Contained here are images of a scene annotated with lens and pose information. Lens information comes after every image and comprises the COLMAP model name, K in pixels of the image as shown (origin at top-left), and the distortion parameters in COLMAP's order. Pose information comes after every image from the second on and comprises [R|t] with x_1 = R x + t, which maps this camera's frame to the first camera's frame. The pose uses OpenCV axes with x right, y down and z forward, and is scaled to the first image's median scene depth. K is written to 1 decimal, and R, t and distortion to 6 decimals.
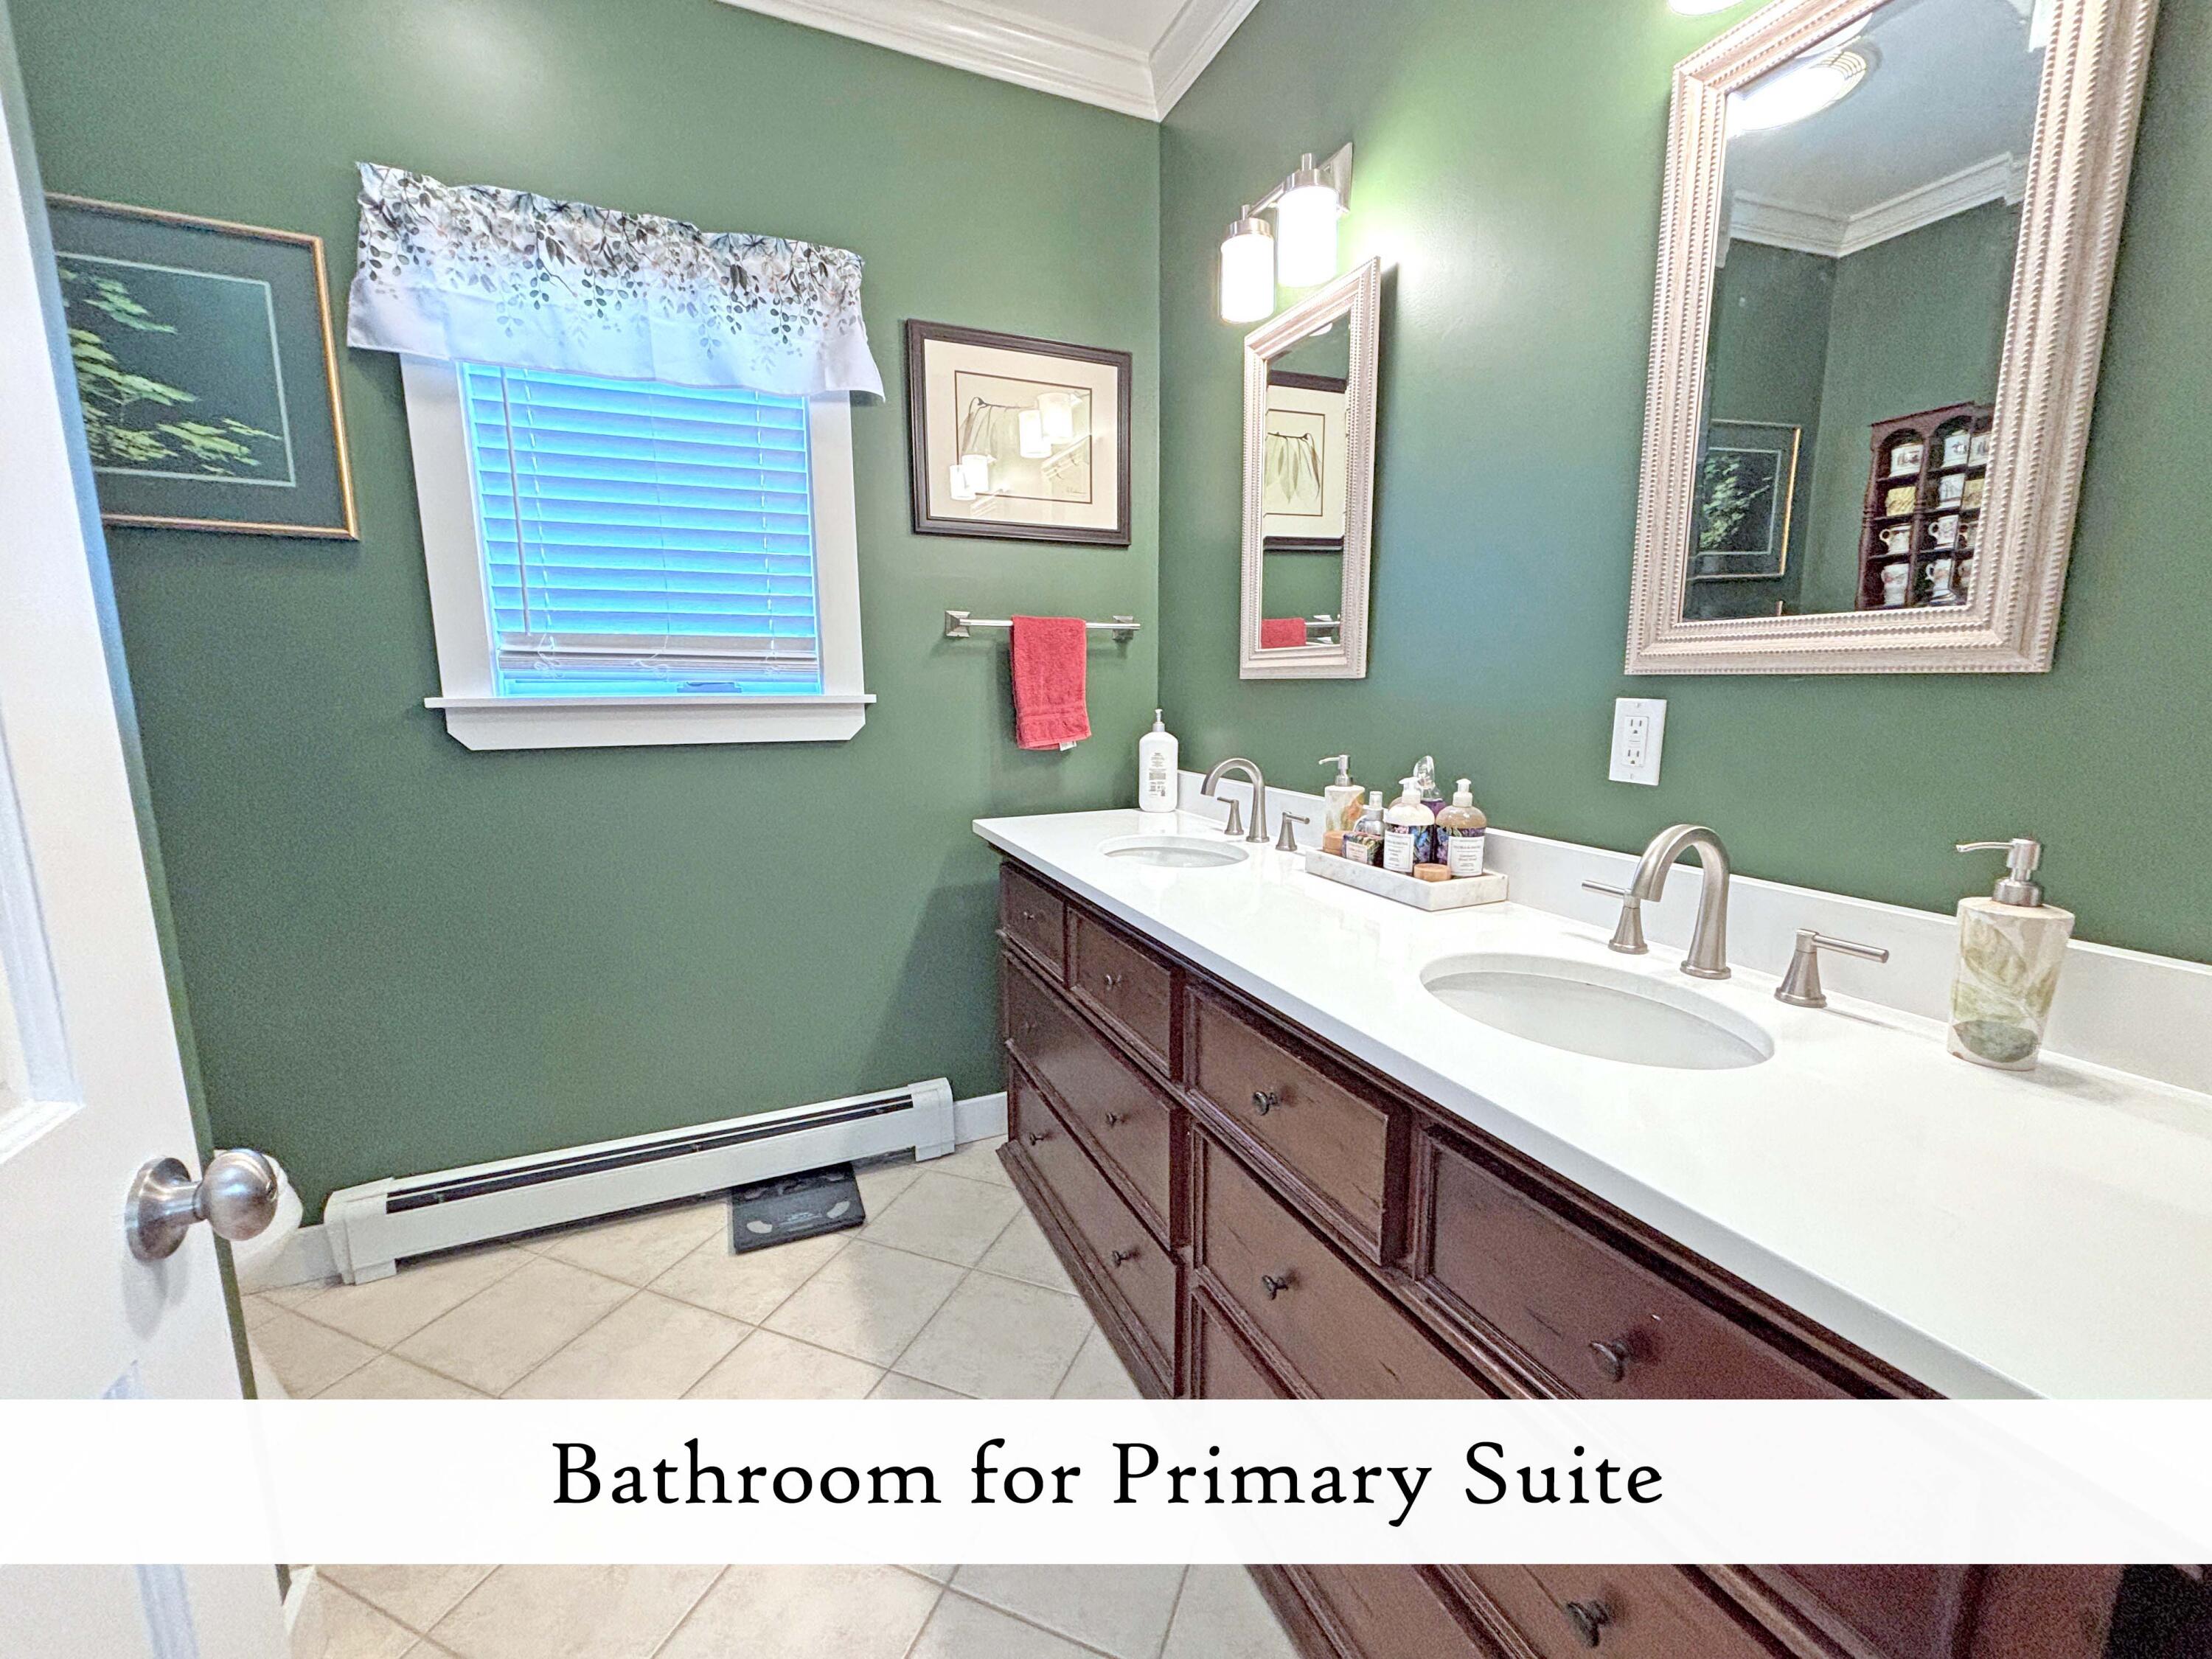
lens RADIAL K [[897.3, 0, 1095.1], [0, 897.3, 826.4], [0, 0, 1]] dist [-0.000323, 0.001641]
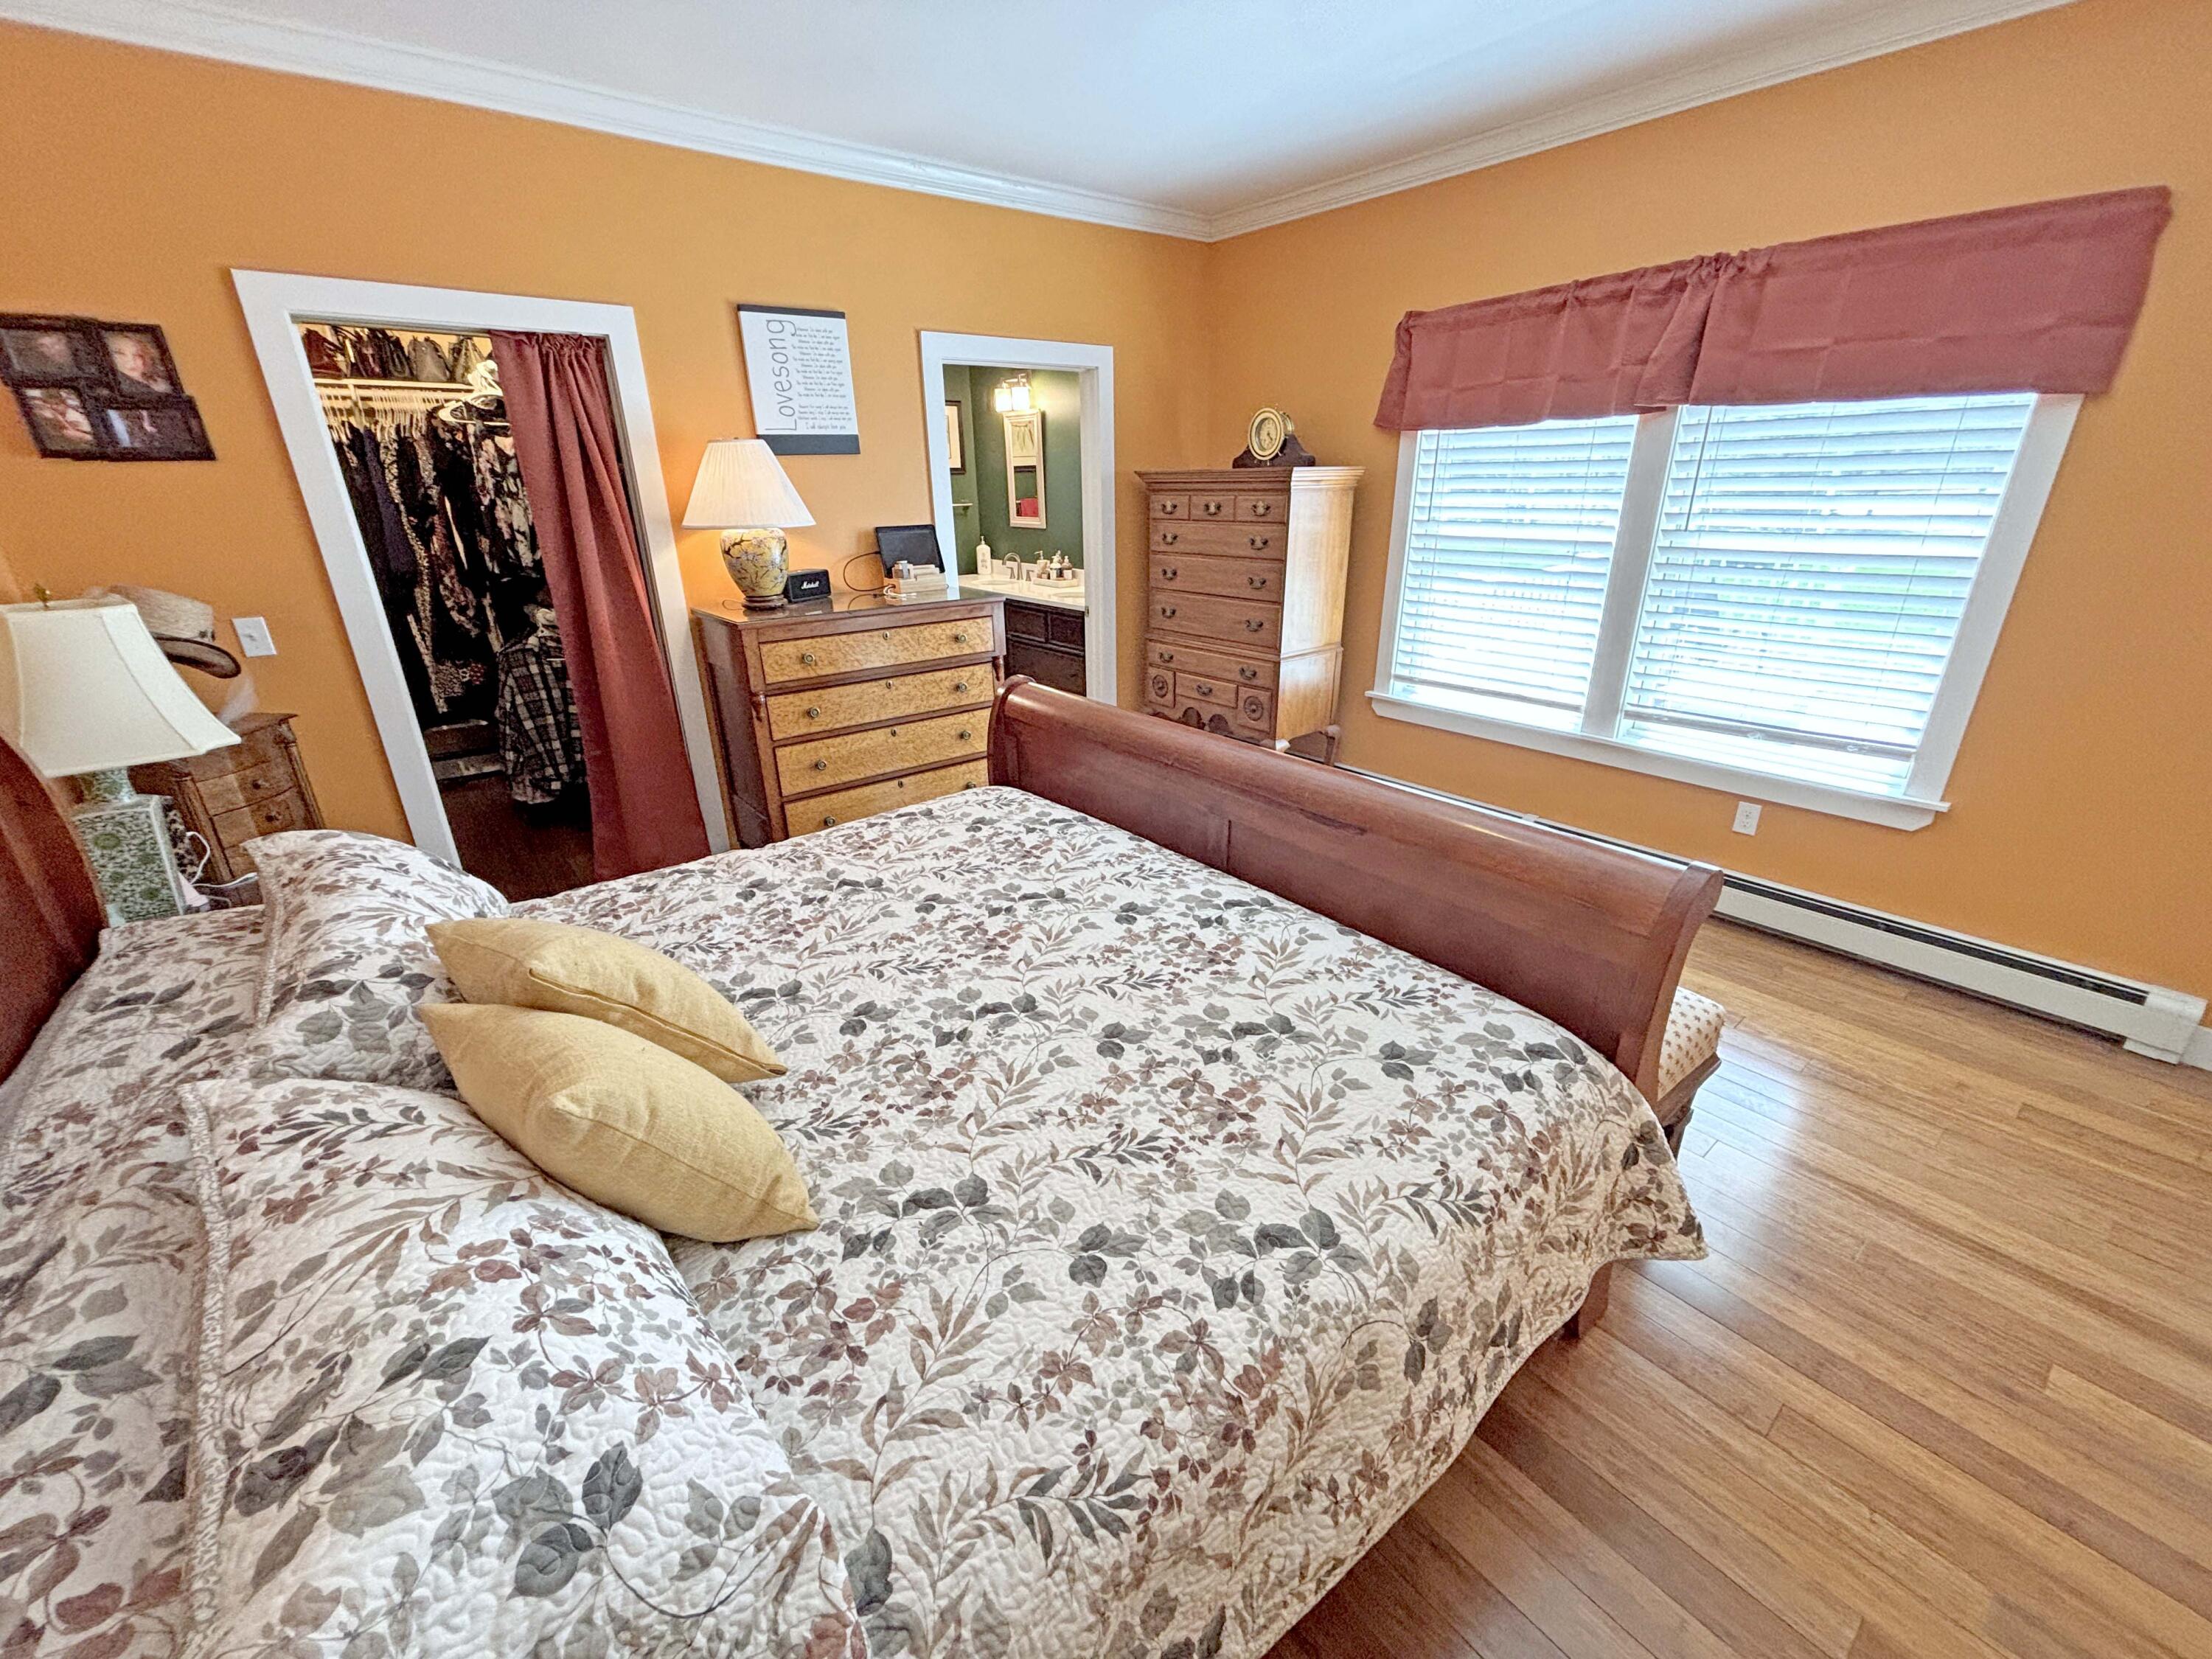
lens RADIAL K [[897.3, 0, 1106.9], [0, 897.3, 833.8], [0, 0, 1]] dist [-0.000323, 0.001641]
pose [[0.964180, -0.113382, 0.239796, -0.396736], [0.057855, 0.972165, 0.227041, 0.190645], [-0.258864, -0.205035, 0.943902, -2.323239]]
